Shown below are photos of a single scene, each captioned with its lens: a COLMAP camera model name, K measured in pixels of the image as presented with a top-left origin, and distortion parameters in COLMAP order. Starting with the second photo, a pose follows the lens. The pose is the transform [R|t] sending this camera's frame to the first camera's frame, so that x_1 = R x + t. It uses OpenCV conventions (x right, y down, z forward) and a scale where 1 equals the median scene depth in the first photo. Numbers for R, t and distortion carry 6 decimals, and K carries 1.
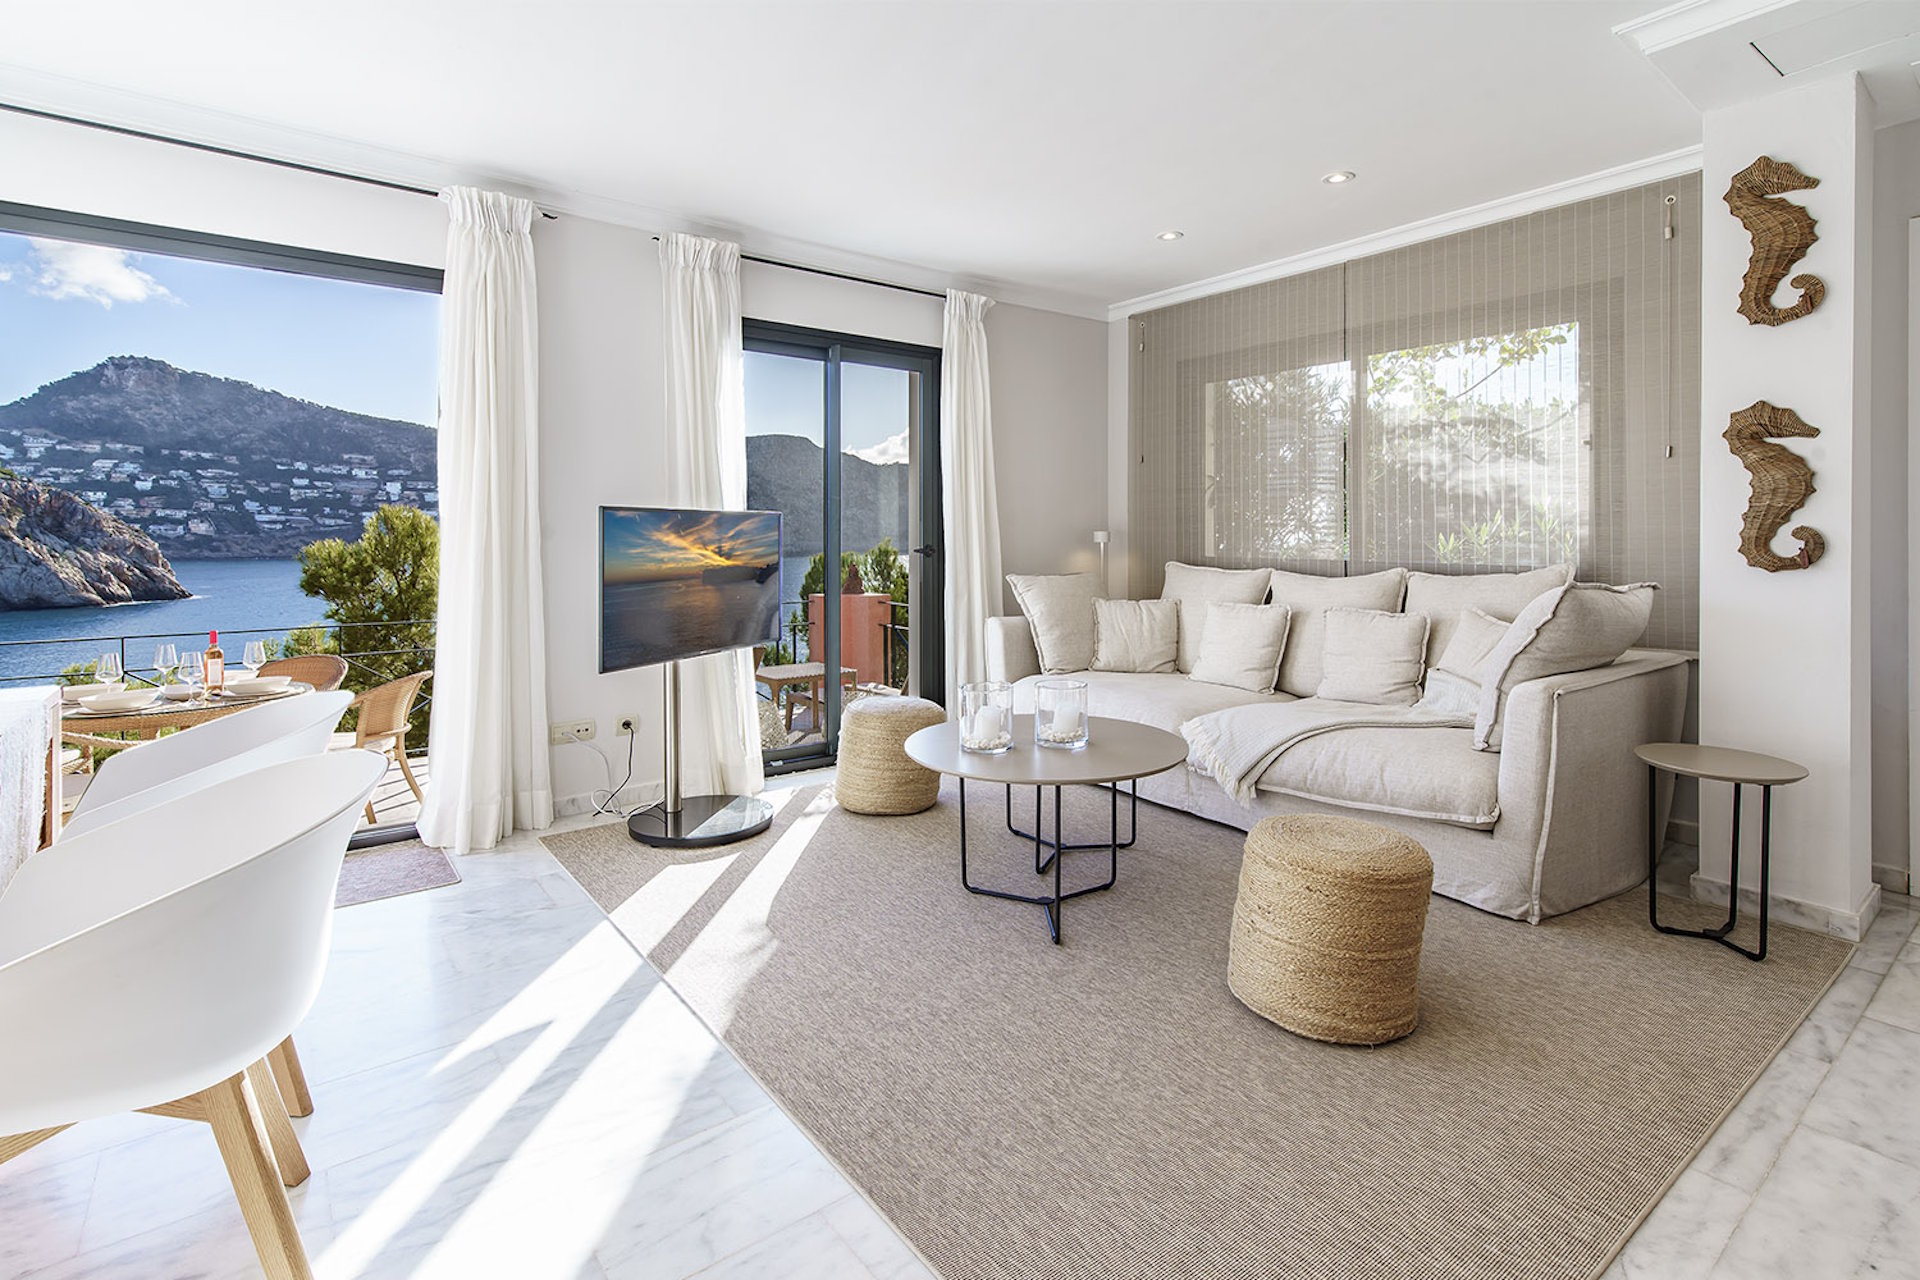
lens RADIAL K [[902.5, 0, 957.0], [0, 902.5, 600.5], [0, 0, 1]] dist [0.008901, -0.000455]
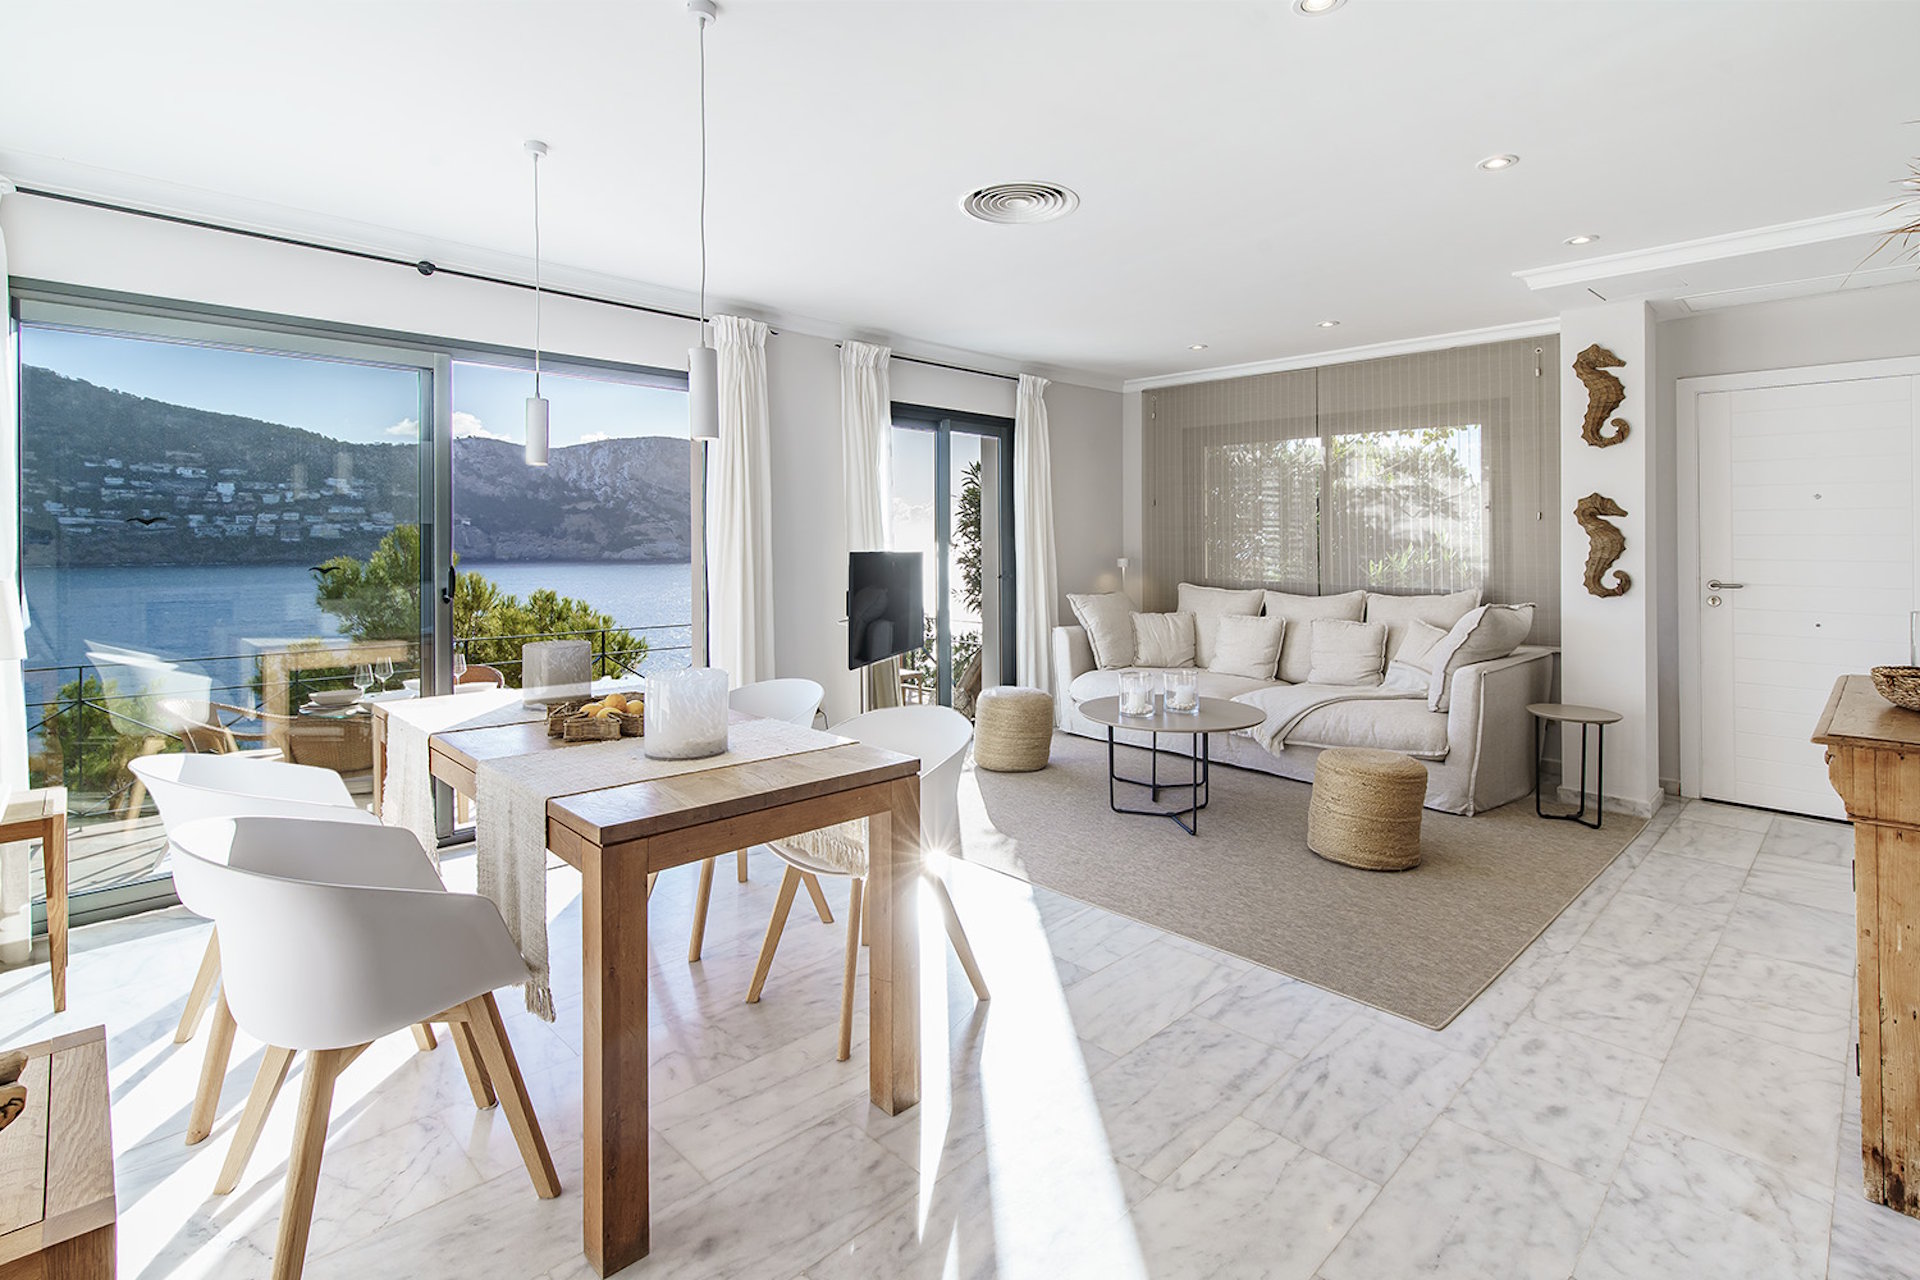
lens RADIAL K [[902.5, 0, 957.0], [0, 902.5, 600.5], [0, 0, 1]] dist [0.008901, -0.000455]
pose [[0.993241, -0.003523, 0.116016, -0.368393], [0.004225, 0.999974, -0.005806, -0.018136], [-0.115992, 0.006257, 0.993230, -0.401251]]
